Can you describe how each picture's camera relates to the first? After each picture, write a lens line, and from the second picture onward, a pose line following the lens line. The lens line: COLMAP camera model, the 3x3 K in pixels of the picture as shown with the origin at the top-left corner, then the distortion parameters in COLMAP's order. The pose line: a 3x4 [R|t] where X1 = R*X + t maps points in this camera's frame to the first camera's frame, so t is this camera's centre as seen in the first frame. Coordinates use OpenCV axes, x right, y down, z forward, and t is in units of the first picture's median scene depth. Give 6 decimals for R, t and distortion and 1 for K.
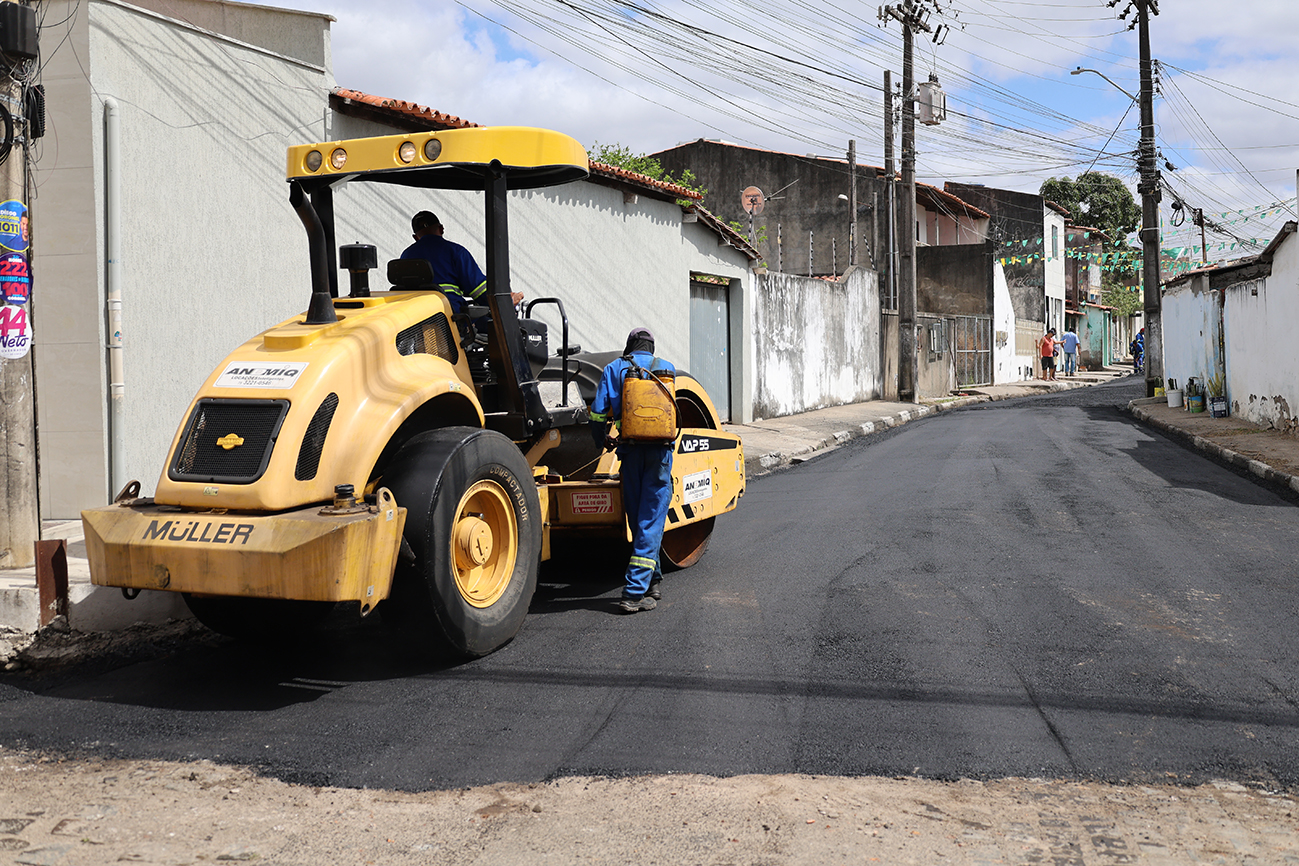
lens RADIAL K [[1569.4, 0, 648.5], [0, 1569.4, 433.9], [0, 0, 1]] dist [0.037169, 0.000000]
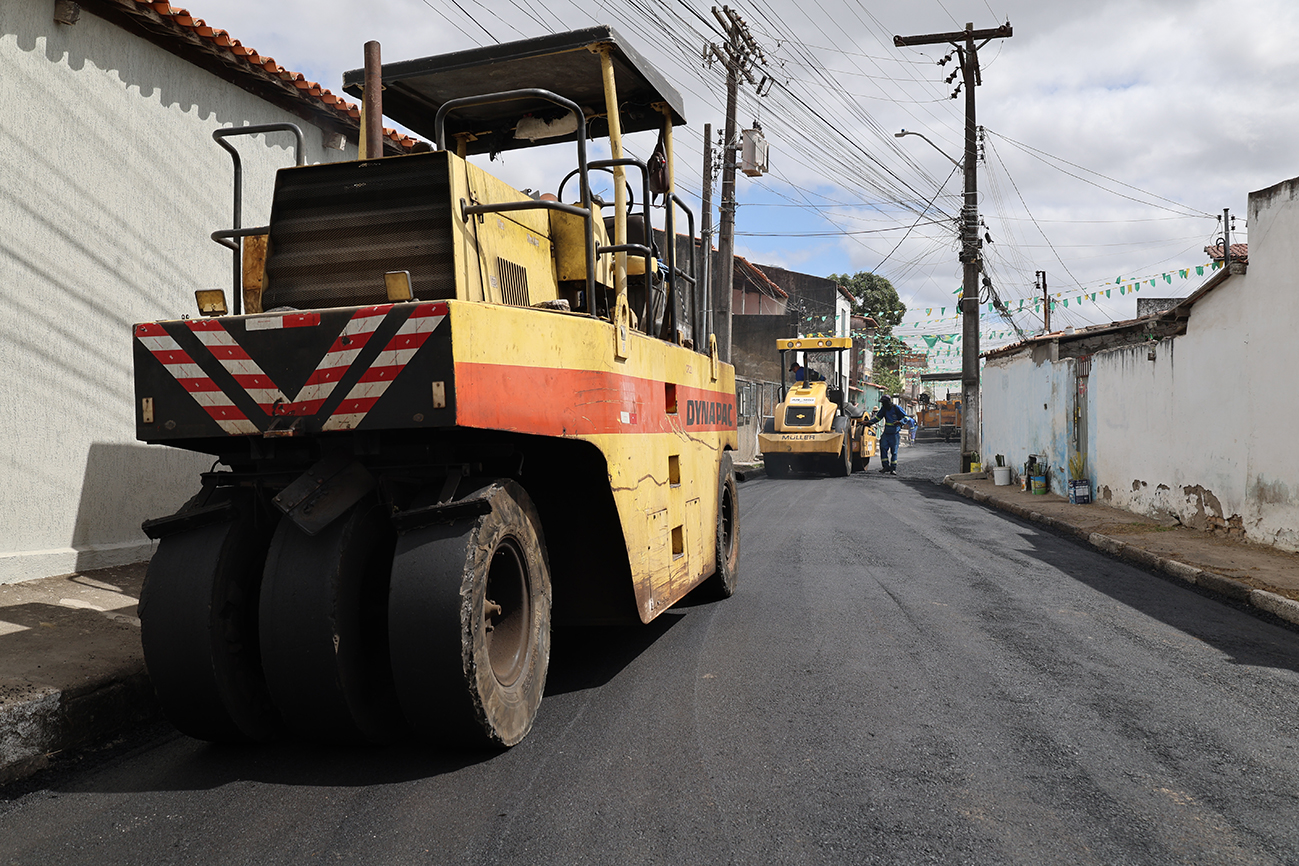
lens RADIAL K [[1191.5, 0, 649.4], [0, 1191.5, 433.0], [0, 0, 1]] dist [0.001795, 0.000000]
pose [[0.991280, 0.045291, 0.123743, 0.036042], [-0.040699, 0.998395, -0.039389, -0.010777], [-0.125328, 0.034010, 0.991532, 0.301933]]
